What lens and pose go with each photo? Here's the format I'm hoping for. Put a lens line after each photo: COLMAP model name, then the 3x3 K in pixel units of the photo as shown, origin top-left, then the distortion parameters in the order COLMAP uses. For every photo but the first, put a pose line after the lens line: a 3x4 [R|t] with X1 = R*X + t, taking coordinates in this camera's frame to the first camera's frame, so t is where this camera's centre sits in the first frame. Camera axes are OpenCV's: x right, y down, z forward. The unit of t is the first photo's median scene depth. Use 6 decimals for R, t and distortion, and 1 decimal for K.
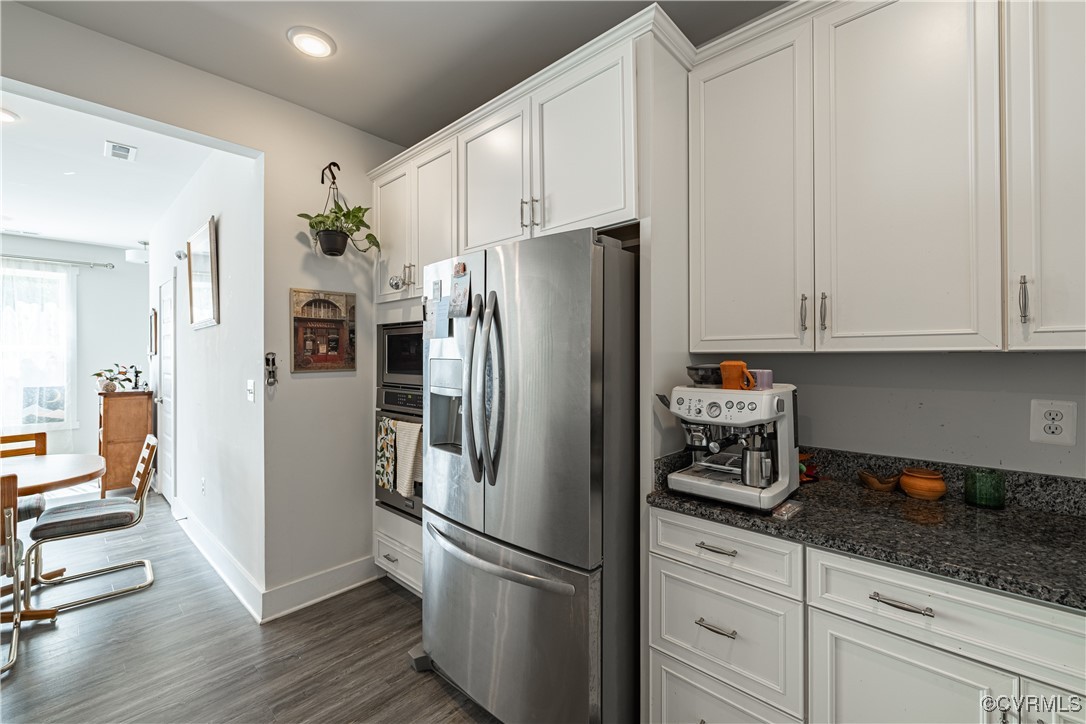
lens RADIAL K [[453.0, 0, 543.2], [0, 453.0, 353.9], [0, 0, 1]] dist [-0.000551, 0.000114]
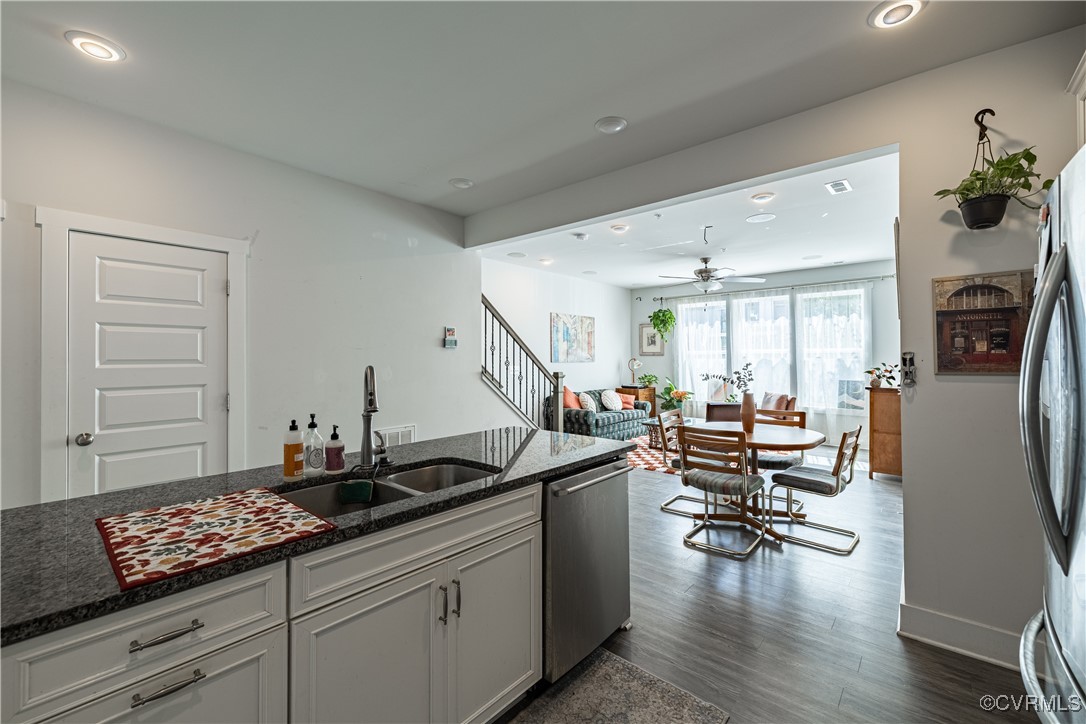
lens RADIAL K [[453.0, 0, 543.2], [0, 453.0, 353.9], [0, 0, 1]] dist [-0.000551, 0.000114]
pose [[0.033451, -0.006547, -0.999419, 0.285893], [0.005613, 0.999964, -0.006362, 0.002907], [0.999425, -0.005397, 0.033486, 0.196989]]
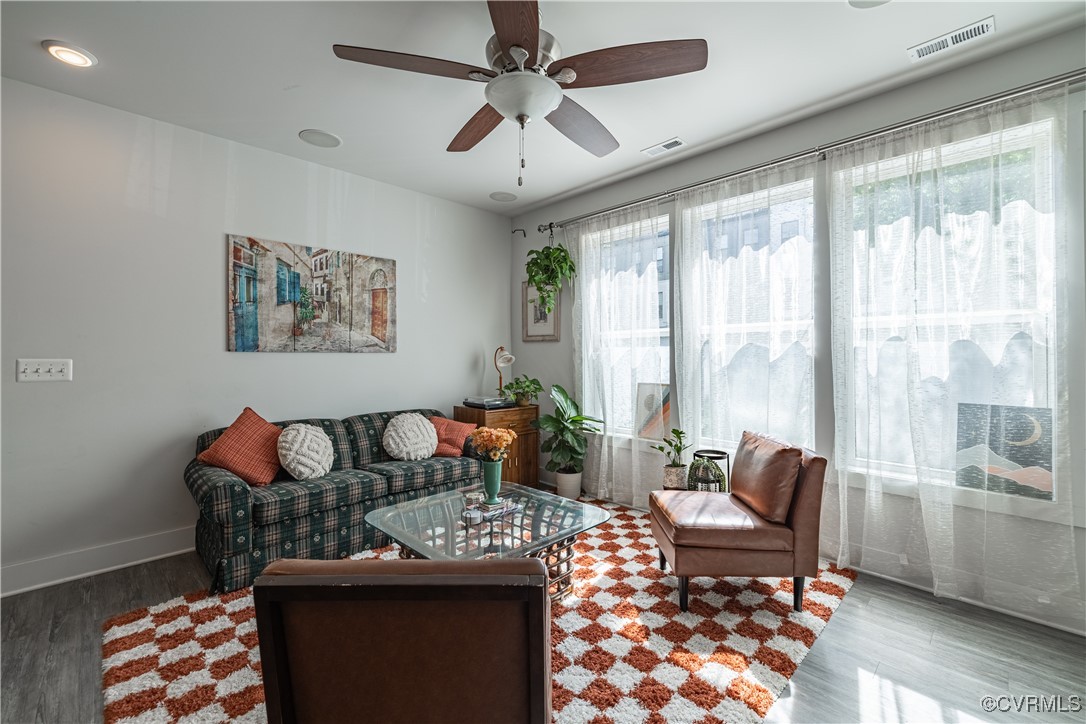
lens RADIAL K [[453.0, 0, 543.2], [0, 453.0, 353.9], [0, 0, 1]] dist [-0.000551, 0.000114]
pose [[-0.047234, -0.003042, -0.998879, -1.360803], [0.003118, 0.999990, -0.003193, 0.050641], [0.998879, -0.003266, -0.047224, 1.221867]]
